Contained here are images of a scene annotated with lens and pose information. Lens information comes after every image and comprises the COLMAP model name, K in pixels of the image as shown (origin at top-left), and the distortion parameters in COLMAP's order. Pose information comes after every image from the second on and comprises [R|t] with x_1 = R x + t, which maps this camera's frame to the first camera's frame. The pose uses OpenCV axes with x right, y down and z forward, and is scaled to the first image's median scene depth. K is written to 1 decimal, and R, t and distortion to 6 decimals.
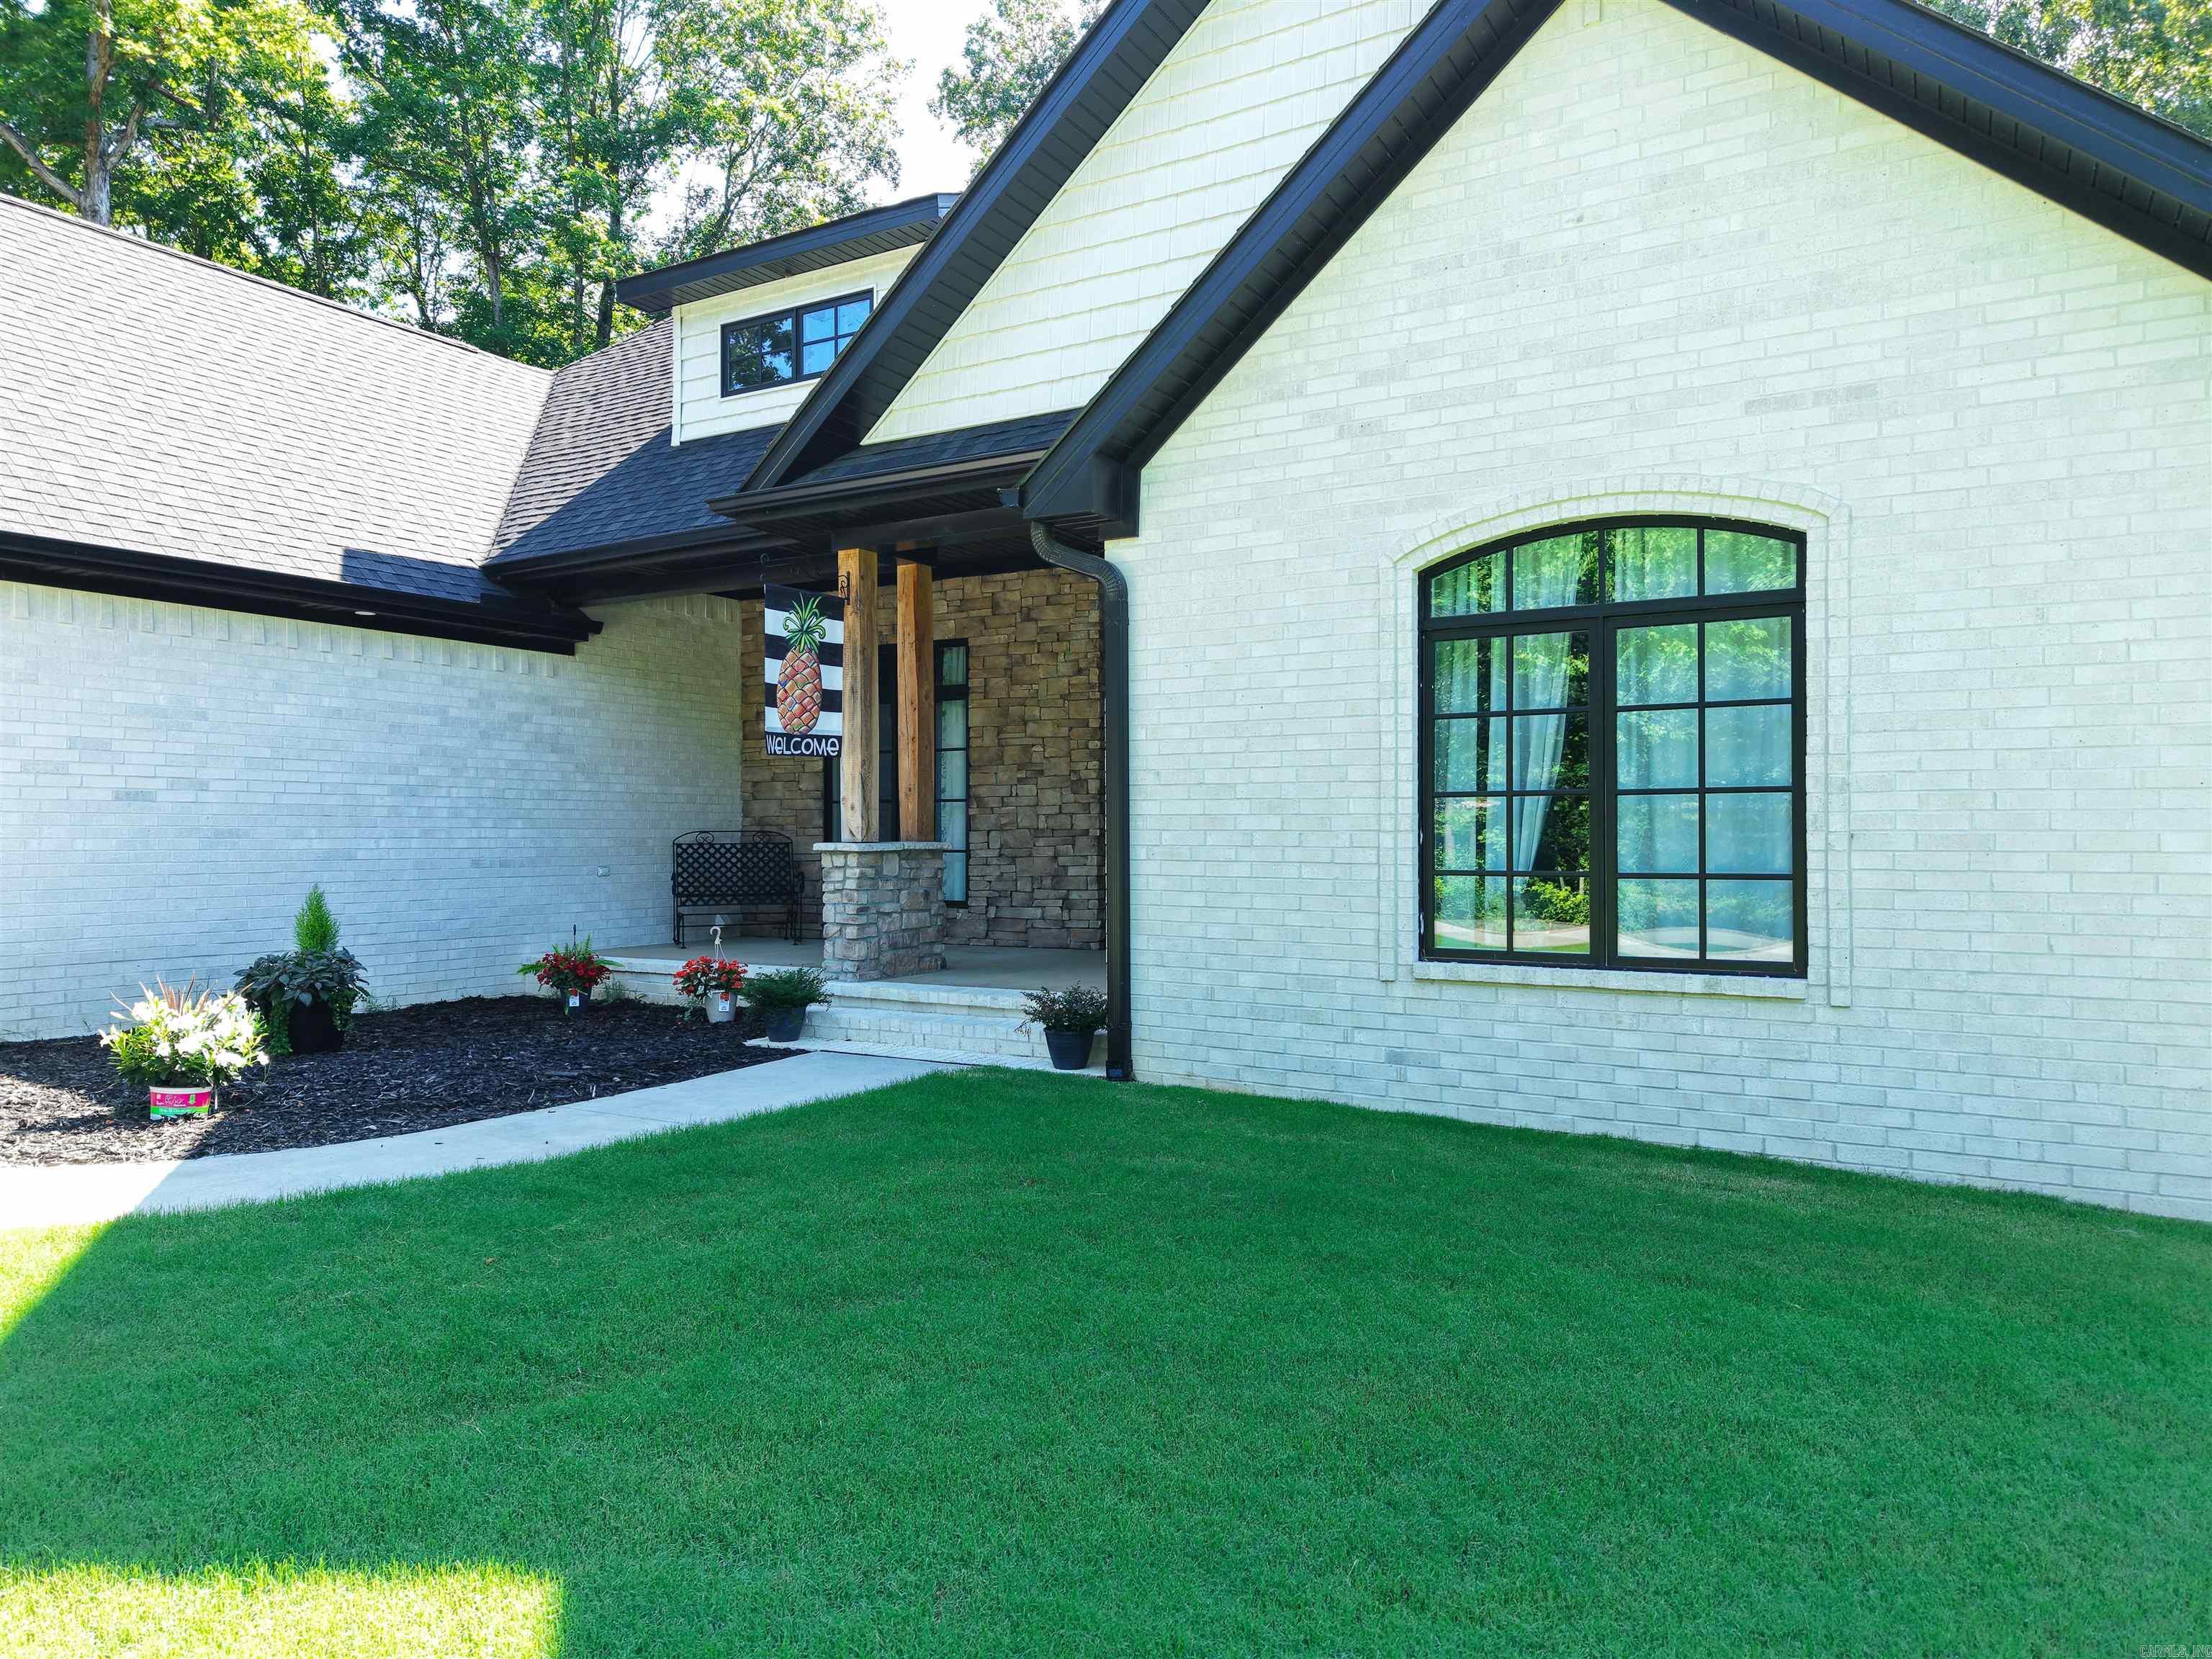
lens RADIAL K [[1466.7, 0, 1106.0], [0, 1466.7, 829.5], [0, 0, 1]] dist [0.042564, -0.045097]
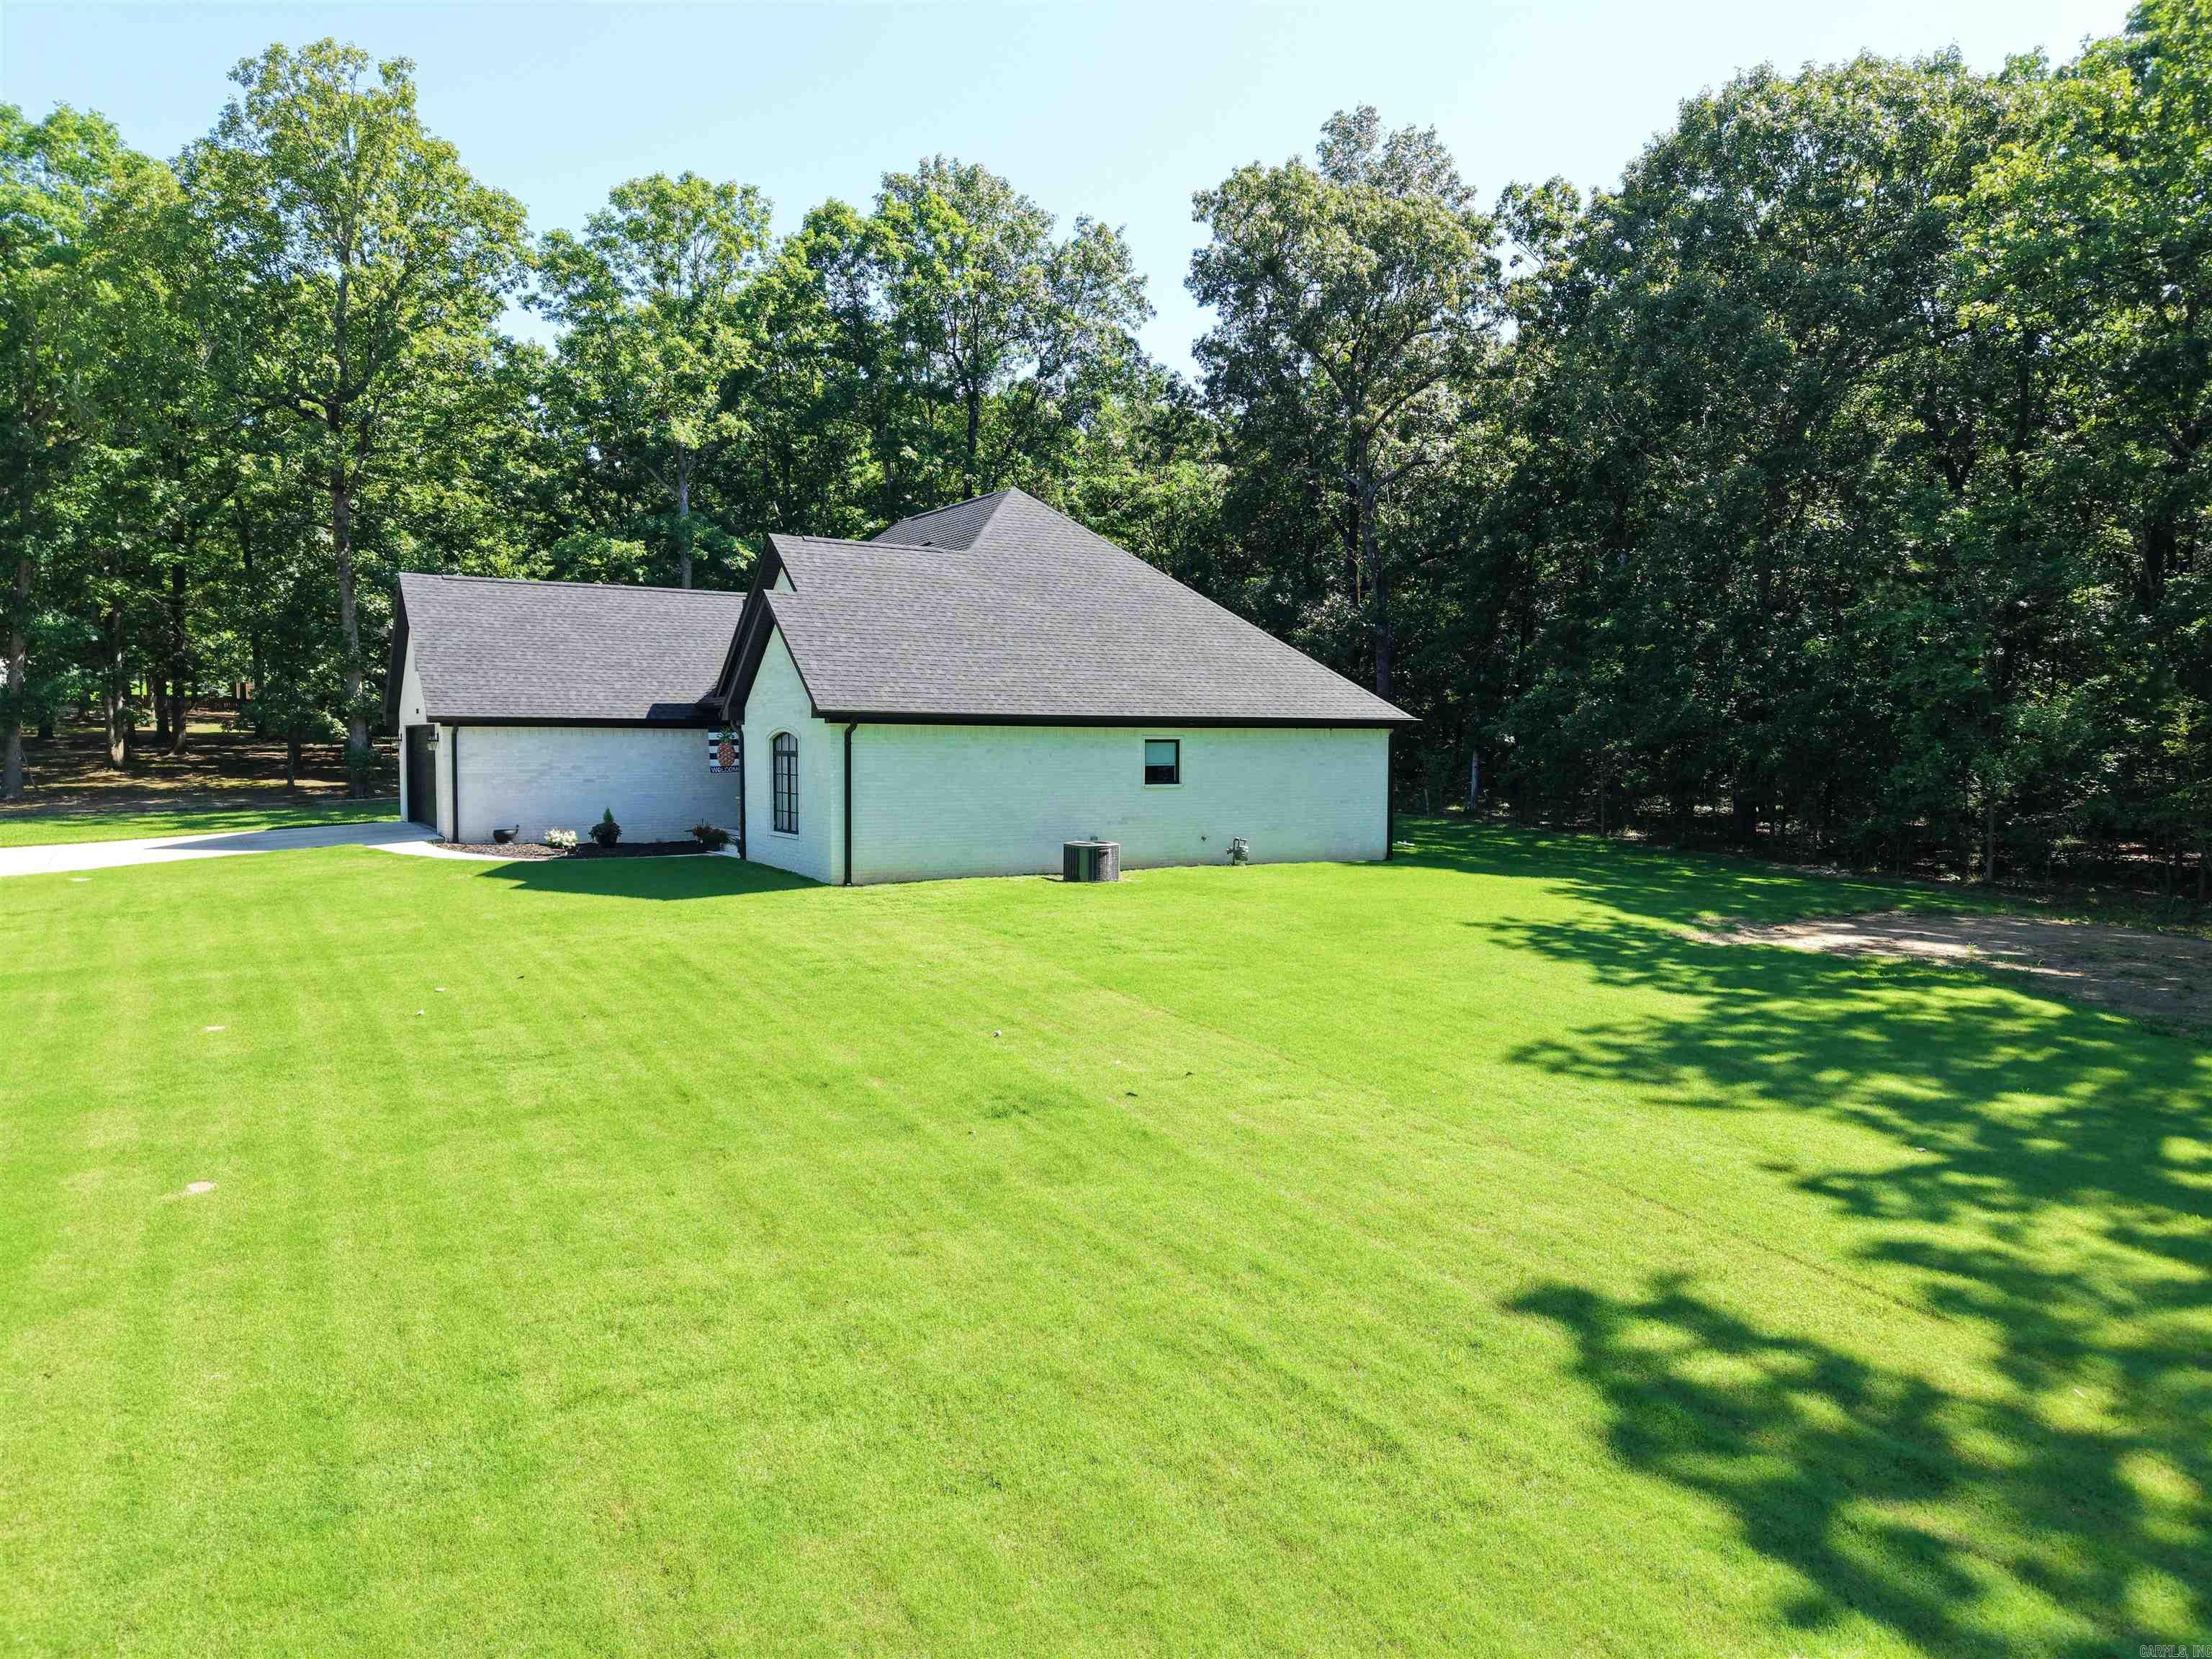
lens RADIAL K [[1507.4, 0, 1119.5], [0, 1507.4, 827.5], [0, 0, 1]] dist [-0.001179, -0.035357]
pose [[0.885819, 0.021712, -0.463522, 2.685768], [0.004679, 0.998436, 0.055711, -0.131089], [0.464007, -0.051519, 0.884332, -2.046410]]
